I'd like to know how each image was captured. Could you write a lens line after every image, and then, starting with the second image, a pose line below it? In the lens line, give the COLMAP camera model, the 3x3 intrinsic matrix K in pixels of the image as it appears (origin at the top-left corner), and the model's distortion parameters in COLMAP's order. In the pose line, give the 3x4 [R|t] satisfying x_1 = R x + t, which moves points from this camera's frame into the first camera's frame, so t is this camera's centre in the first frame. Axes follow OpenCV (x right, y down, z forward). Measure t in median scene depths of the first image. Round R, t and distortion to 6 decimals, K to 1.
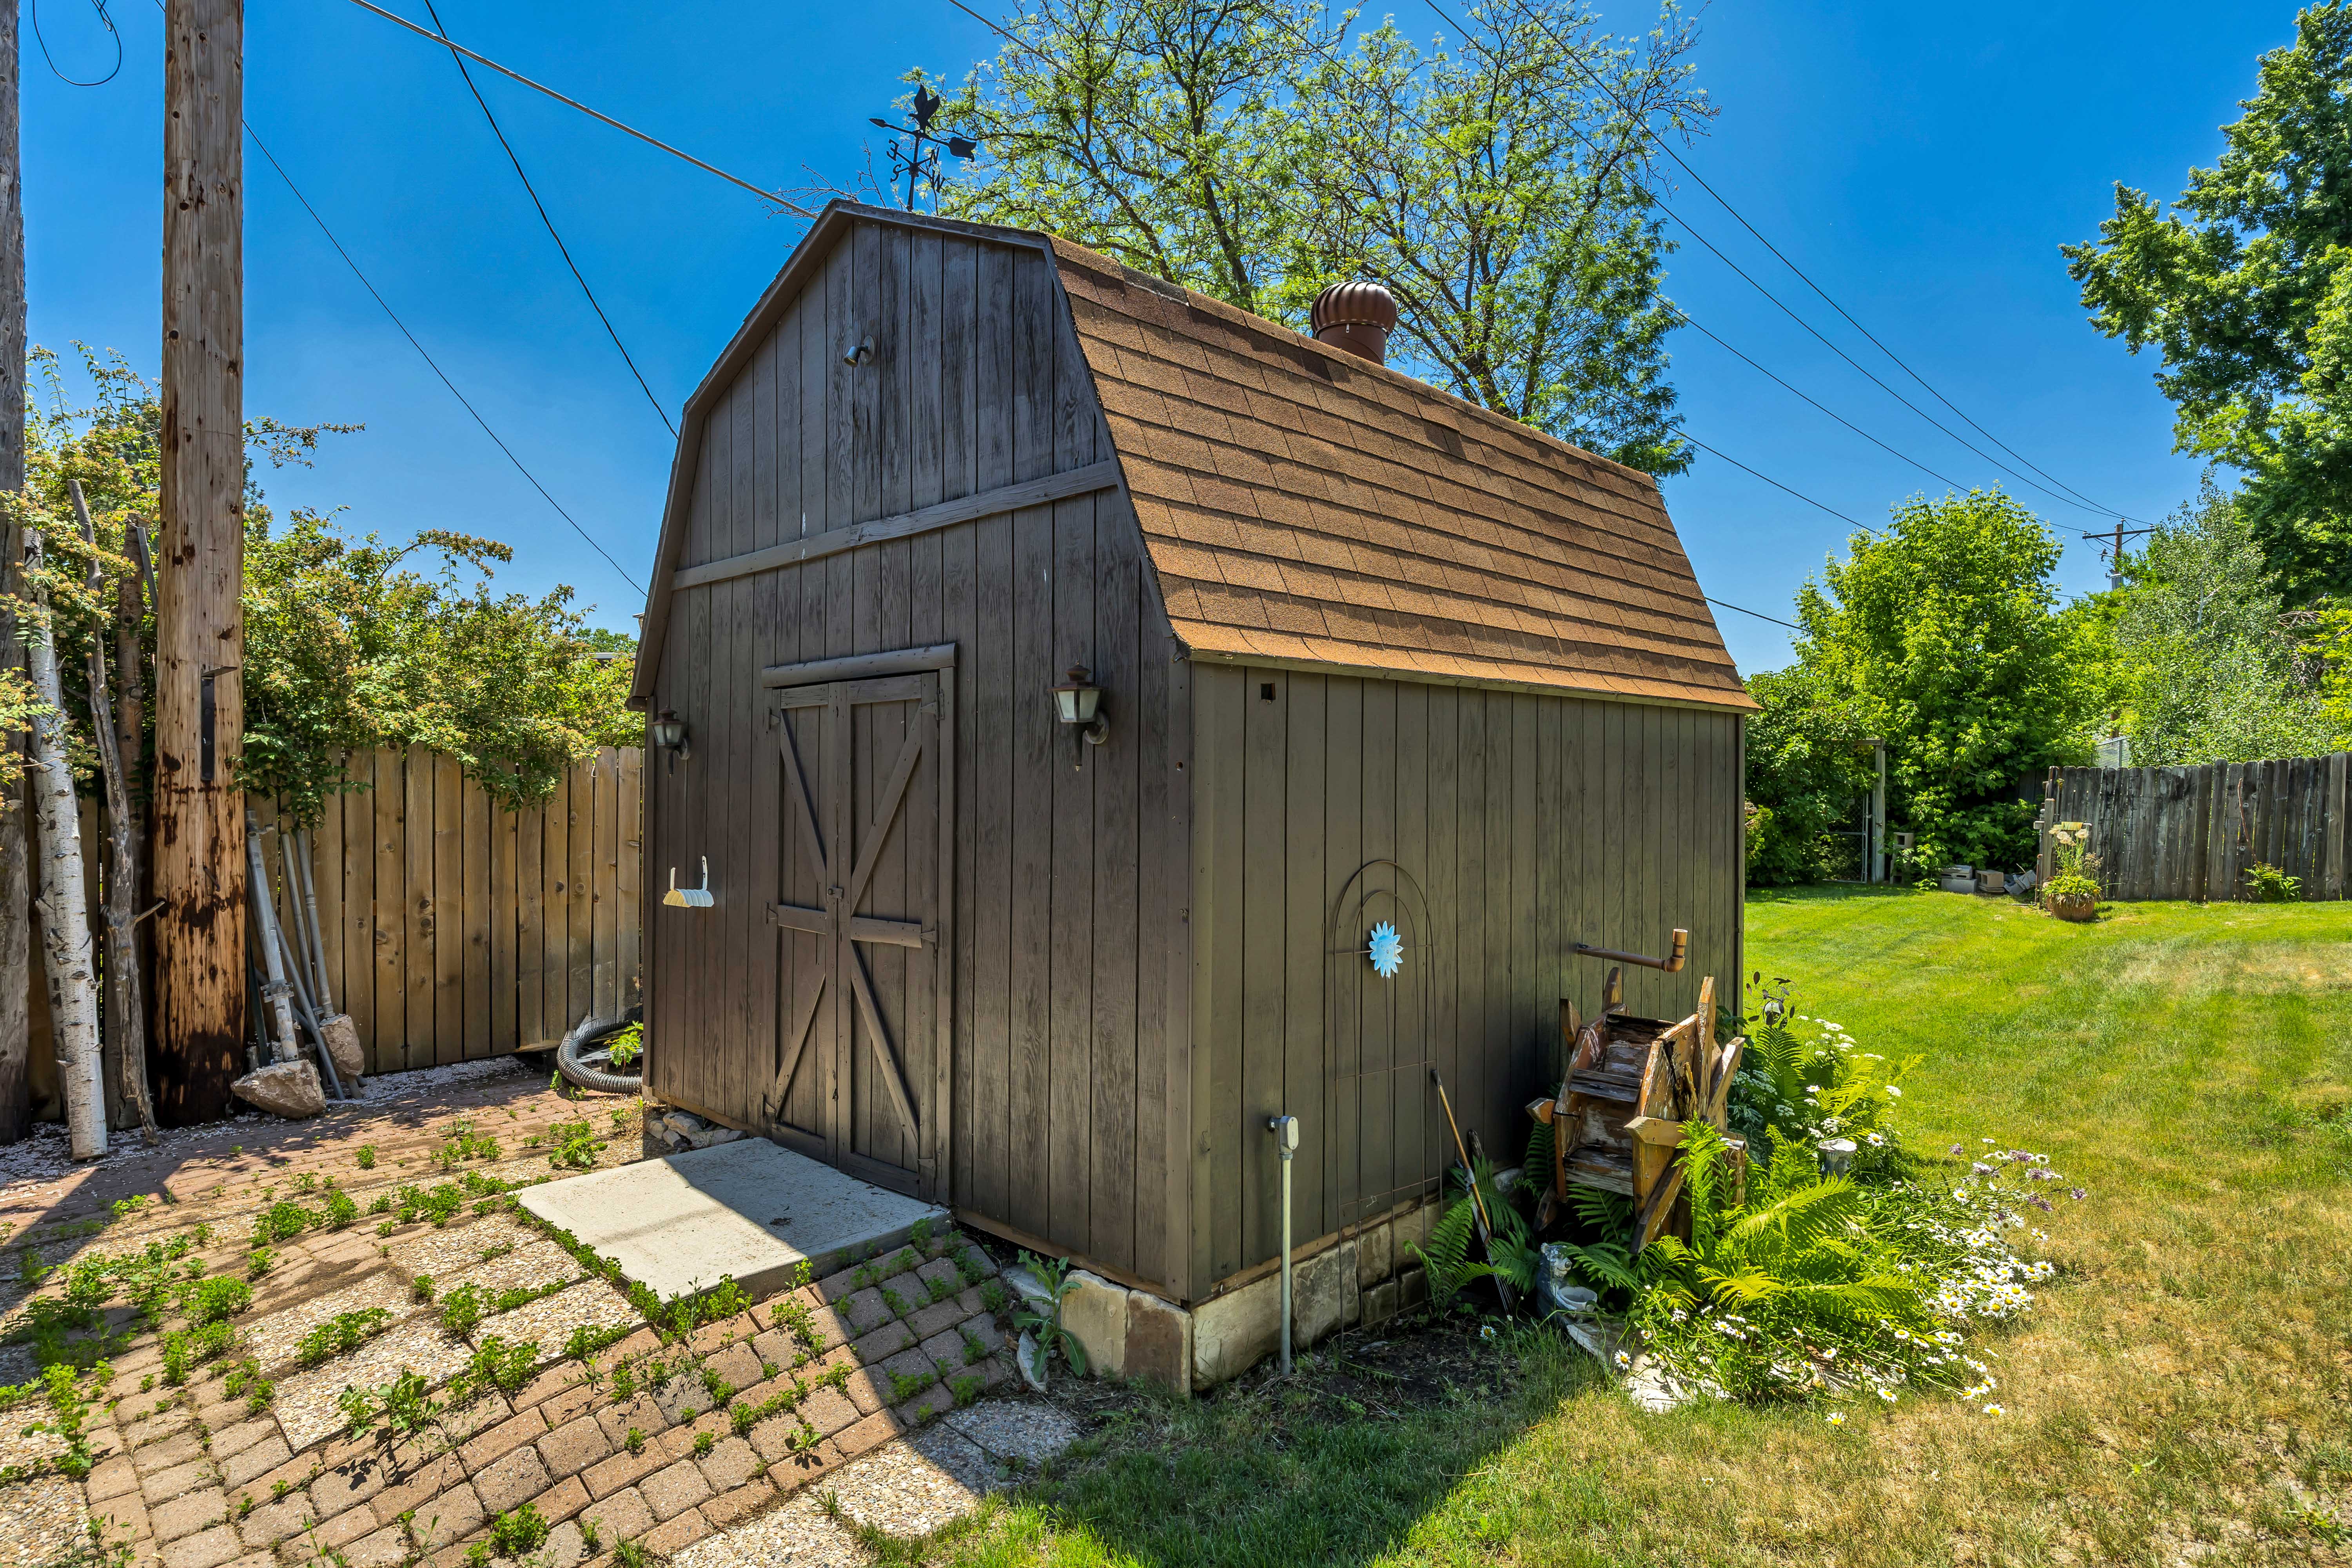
lens RADIAL K [[1260.5, 0, 1124.0], [0, 1260.5, 805.7], [0, 0, 1]] dist [-0.009947, 0.002988]
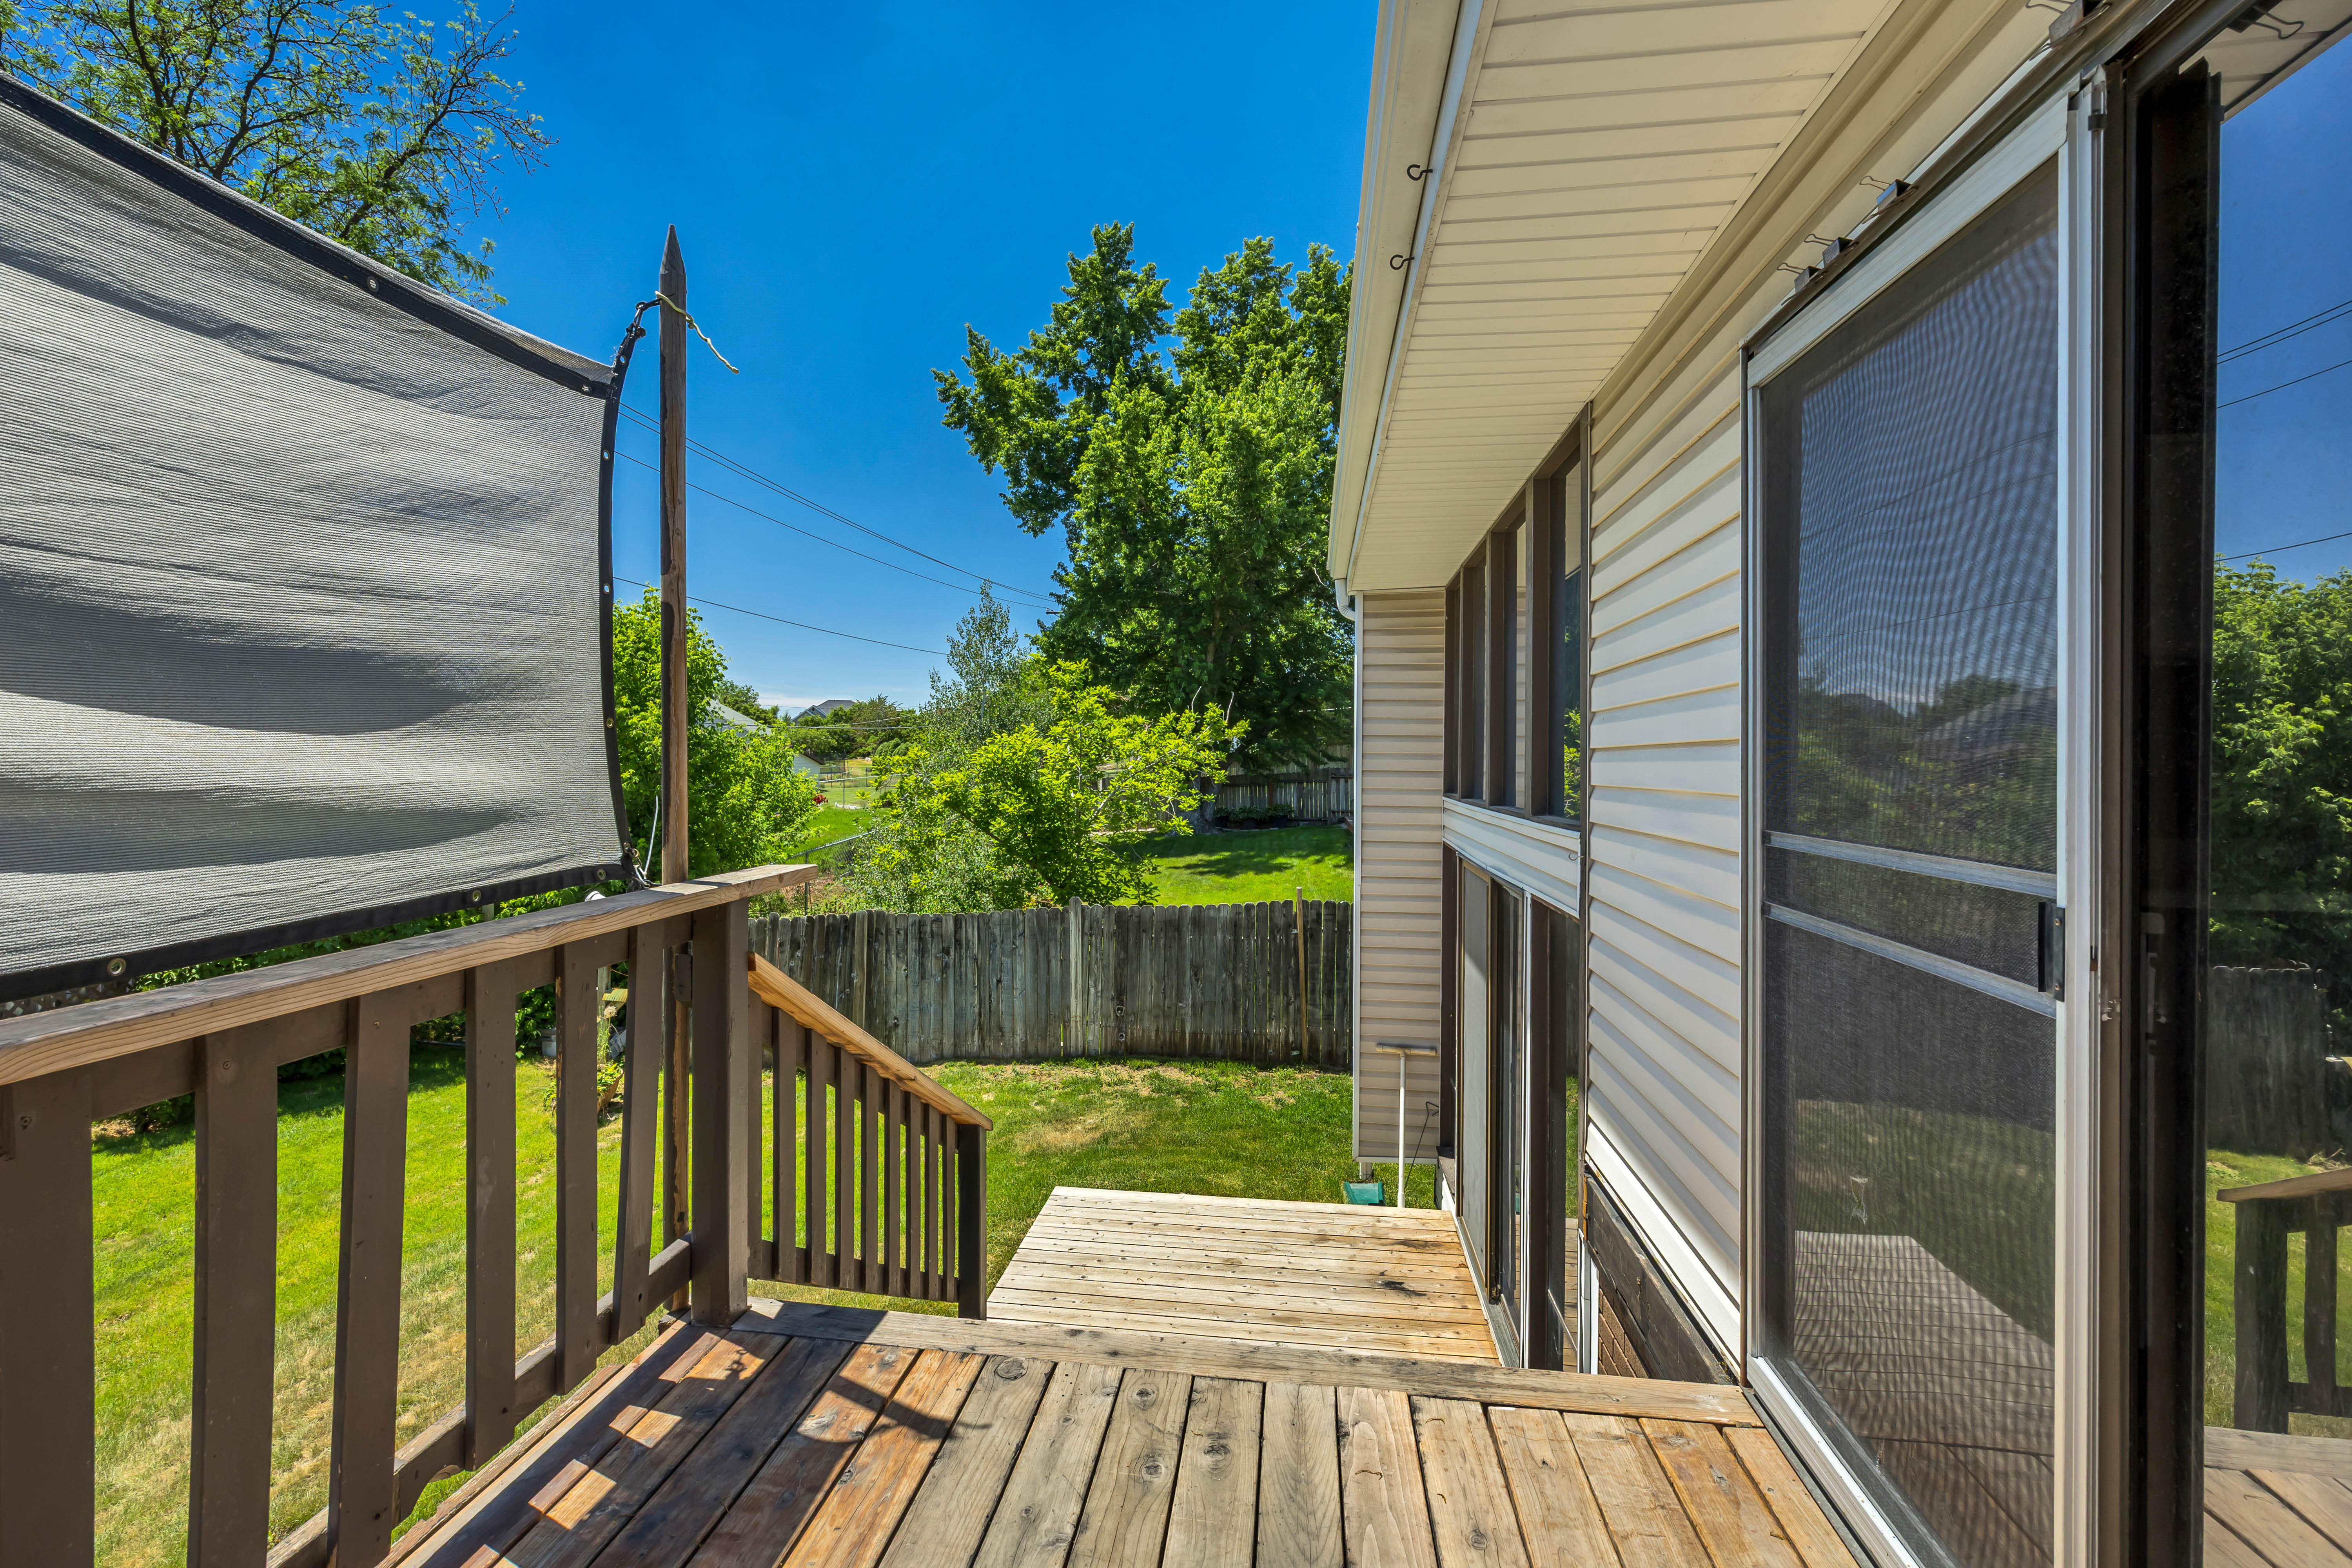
lens RADIAL K [[1035.4, 0, 1156.1], [0, 1035.4, 777.4], [0, 0, 1]] dist [-0.022338, 0.000844]
pose [[0.803874, 0.000568, 0.594800, 1.673851], [-0.002977, 0.999991, 0.003068, -0.363927], [-0.594792, -0.004237, 0.803868, 0.559064]]
